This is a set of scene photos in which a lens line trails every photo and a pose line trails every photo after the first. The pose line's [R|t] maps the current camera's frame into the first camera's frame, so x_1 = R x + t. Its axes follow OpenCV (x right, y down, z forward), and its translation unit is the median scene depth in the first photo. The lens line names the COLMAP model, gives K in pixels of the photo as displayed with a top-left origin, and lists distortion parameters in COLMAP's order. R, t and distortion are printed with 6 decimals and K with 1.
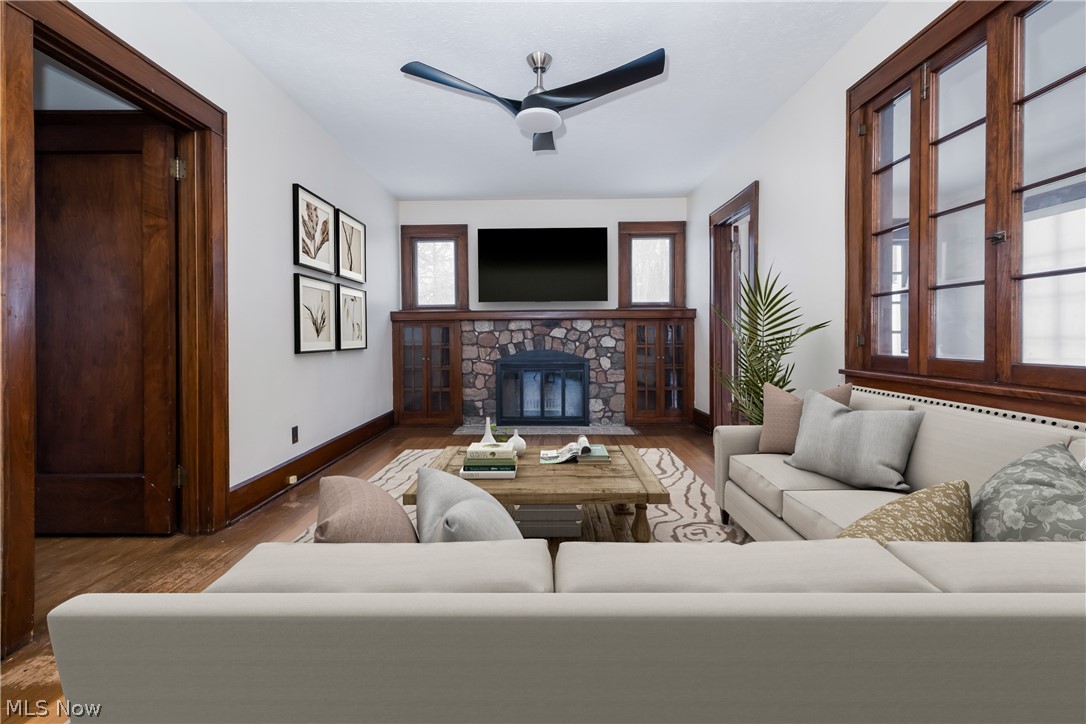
lens RADIAL K [[478.8, 0, 541.3], [0, 478.8, 334.8], [0, 0, 1]] dist [0.019623, -0.004842]
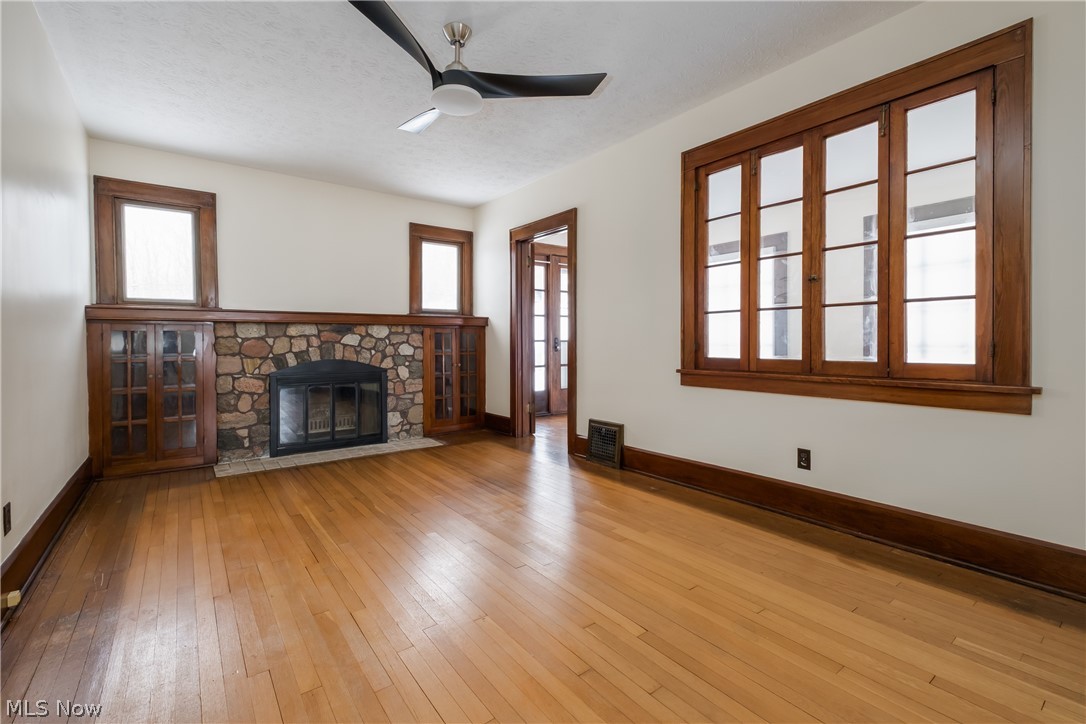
lens RADIAL K [[478.8, 0, 531.3], [0, 478.8, 344.2], [0, 0, 1]] dist [0.019623, -0.004842]
pose [[0.796933, -0.001359, 0.604066, -0.230250], [-0.001080, 0.999993, 0.003675, 0.000425], [-0.604066, -0.003581, 0.796926, 0.109445]]
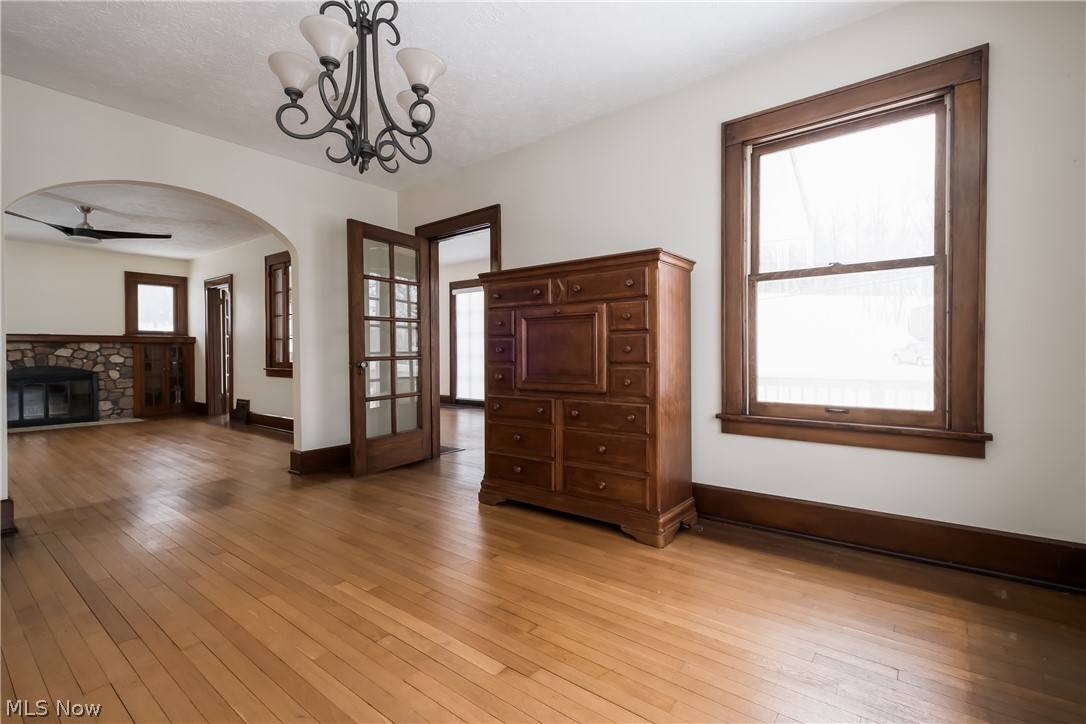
lens RADIAL K [[478.8, 0, 577.2], [0, 478.8, 358.5], [0, 0, 1]] dist [0.019623, -0.004842]
pose [[0.575273, -0.007970, 0.817923, -0.241308], [-0.000986, 0.999945, 0.010438, -0.002864], [-0.817961, -0.006811, 0.575233, -0.888201]]
